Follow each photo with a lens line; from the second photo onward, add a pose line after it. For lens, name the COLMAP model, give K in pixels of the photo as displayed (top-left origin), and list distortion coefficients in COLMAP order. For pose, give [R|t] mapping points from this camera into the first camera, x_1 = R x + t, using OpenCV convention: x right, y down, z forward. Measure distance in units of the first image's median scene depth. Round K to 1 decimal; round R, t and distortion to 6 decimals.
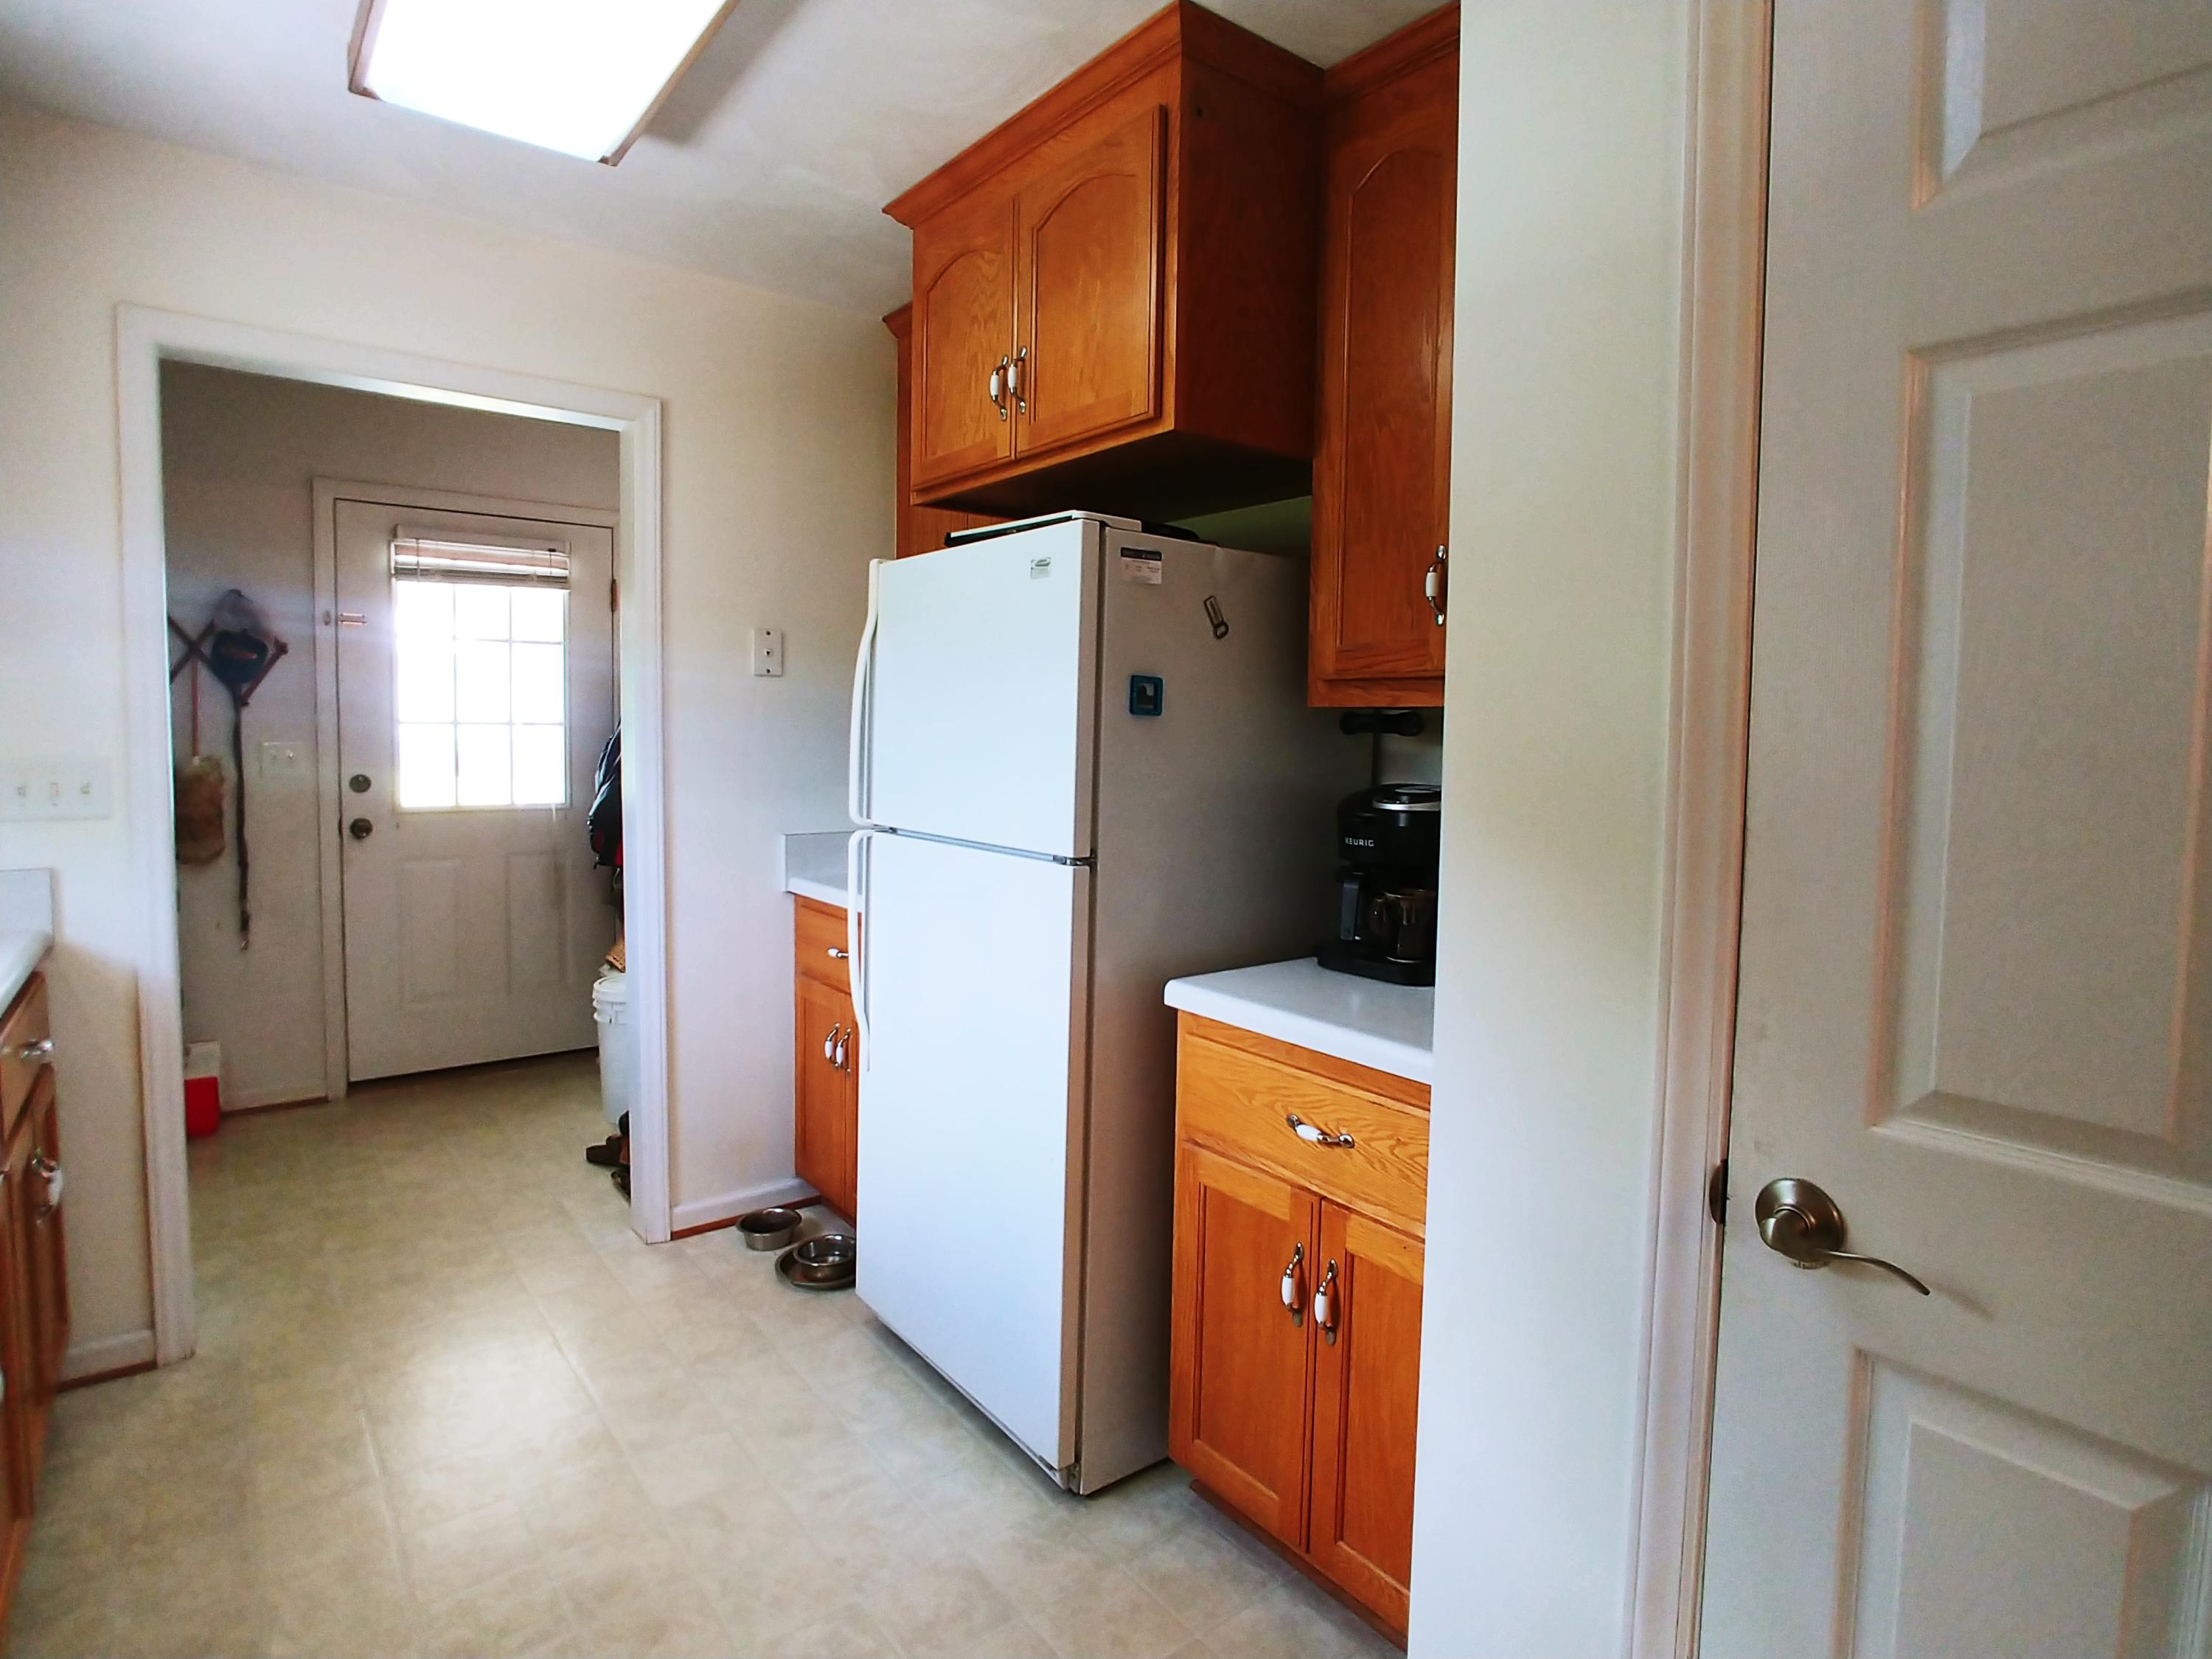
lens RADIAL K [[1151.6, 0, 1092.4], [0, 1151.6, 798.6], [0, 0, 1]] dist [-0.030999, 0.002490]
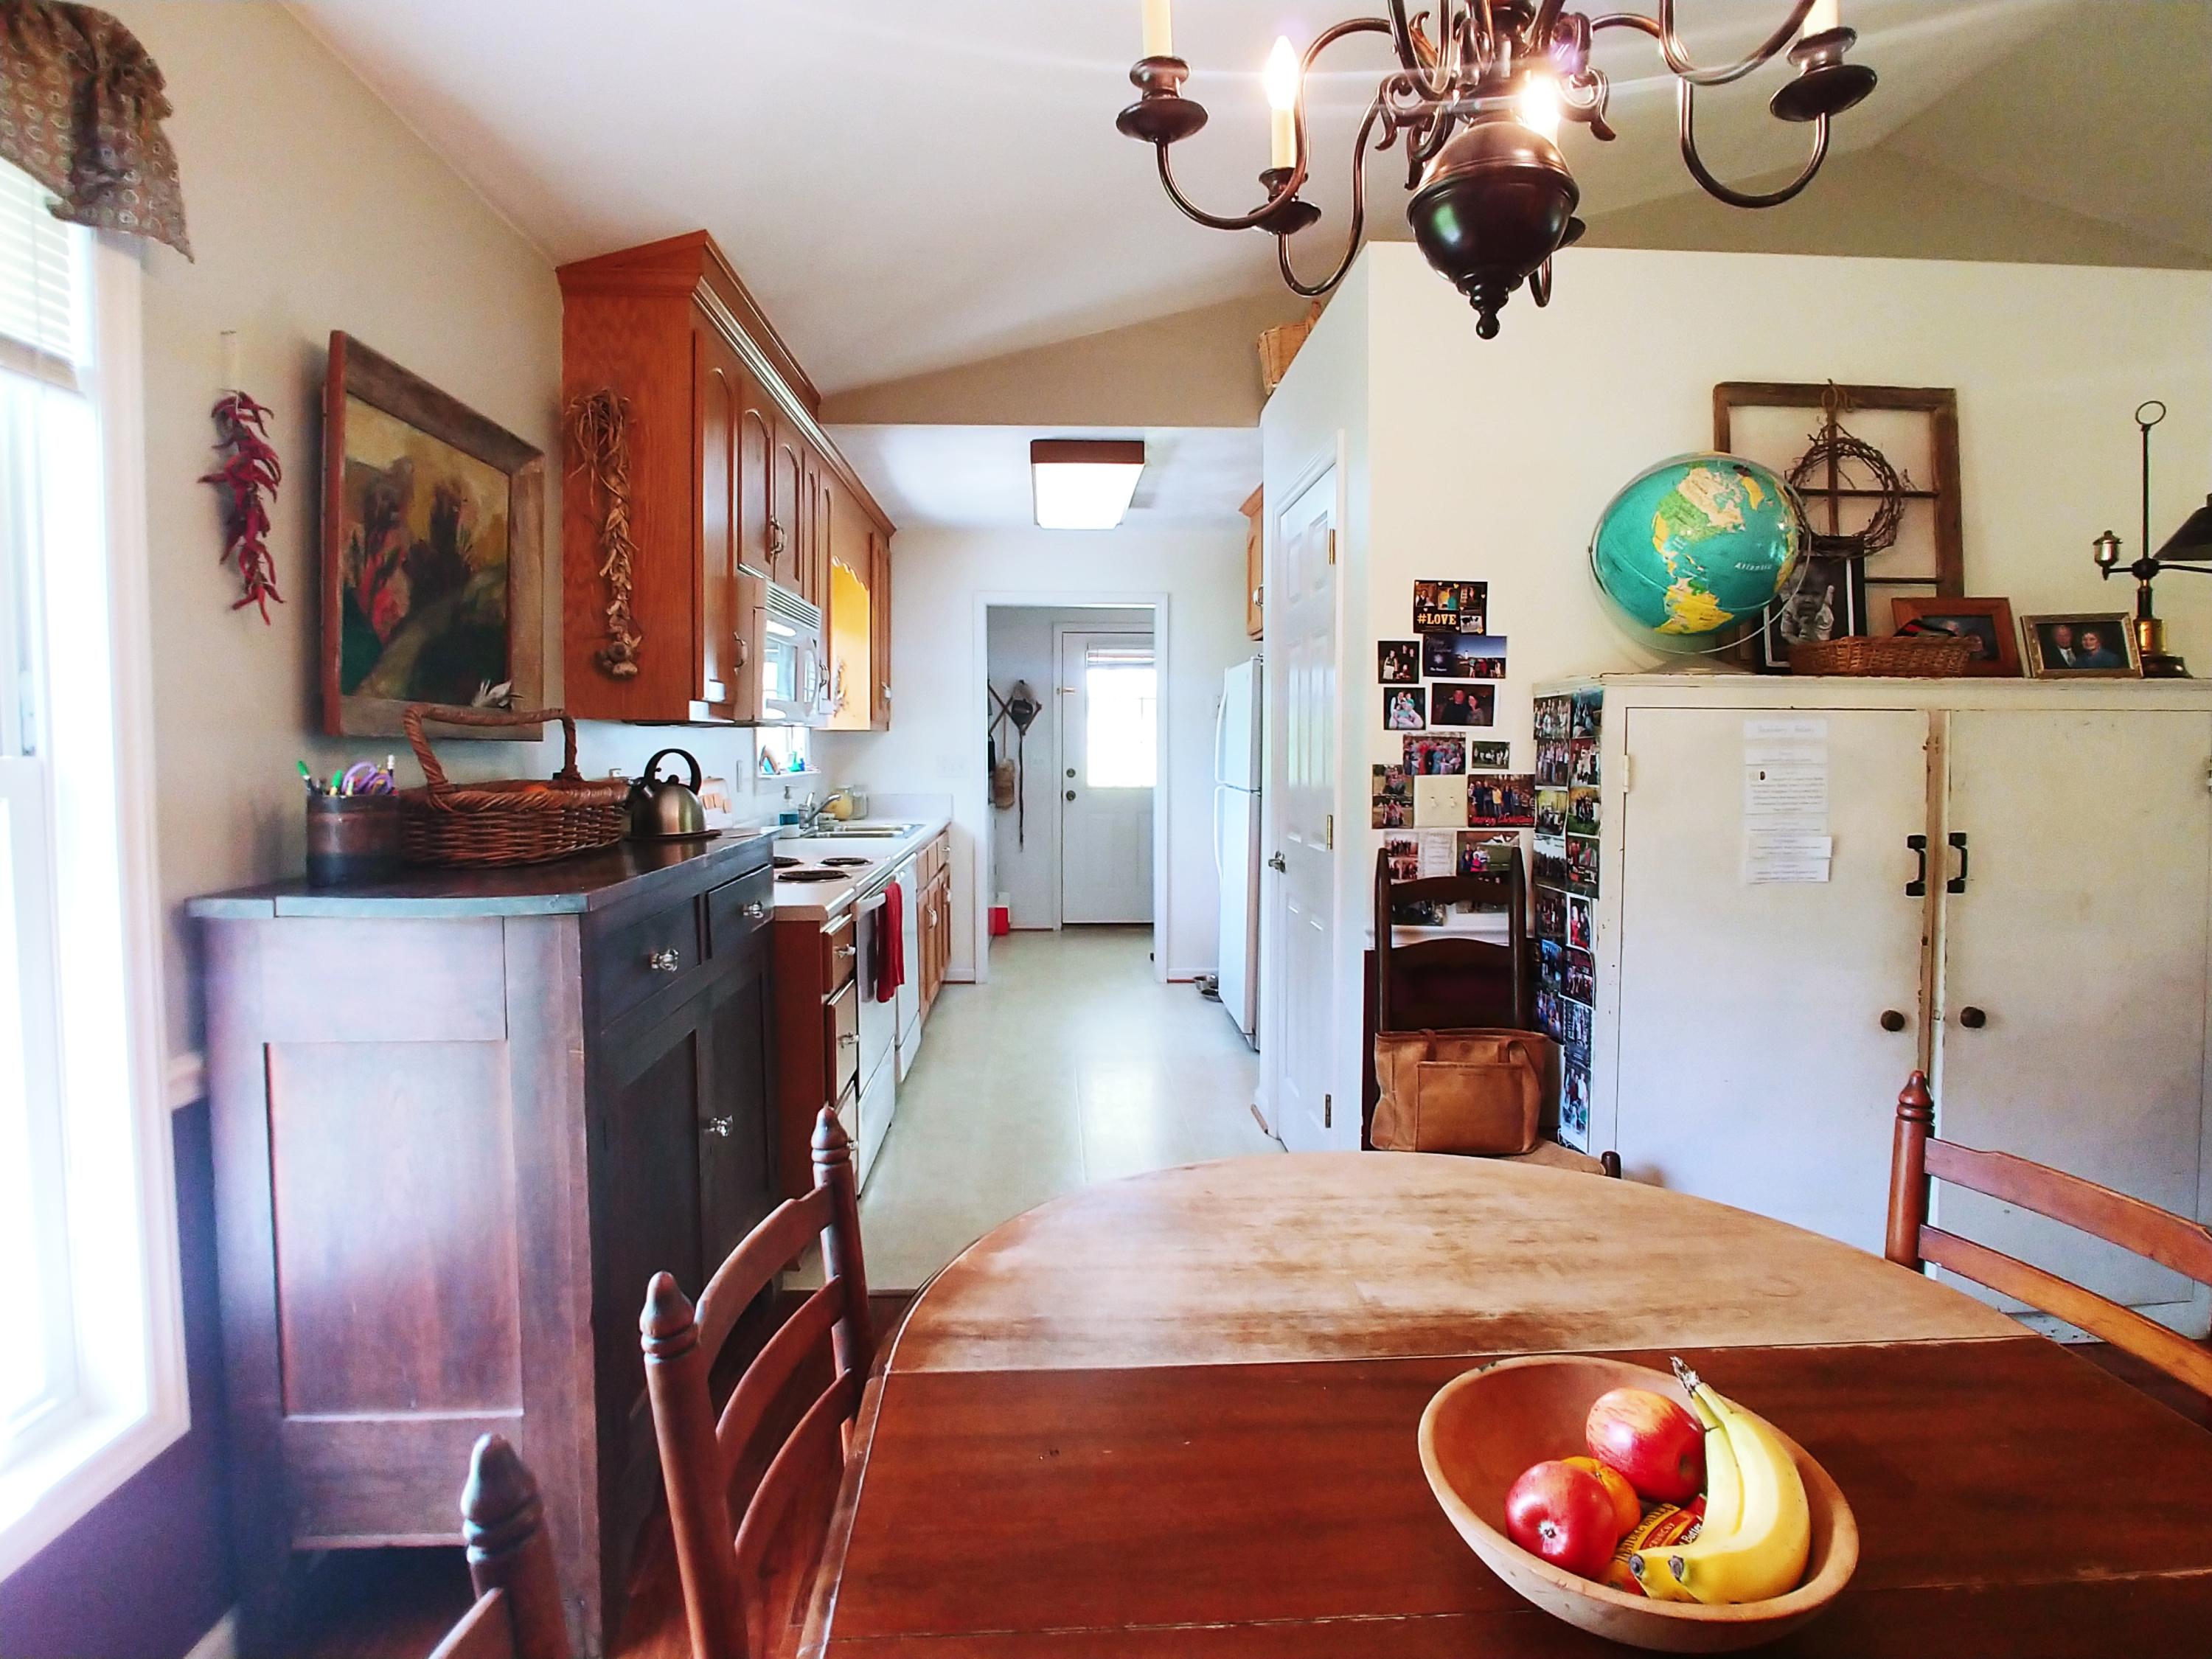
lens RADIAL K [[1151.6, 0, 1092.4], [0, 1151.6, 798.6], [0, 0, 1]] dist [-0.030999, 0.002490]
pose [[0.811000, 0.016462, -0.584814, 0.599012], [-0.025239, 0.999658, -0.006862, 0.047263], [0.584501, 0.020325, 0.811138, -0.648321]]
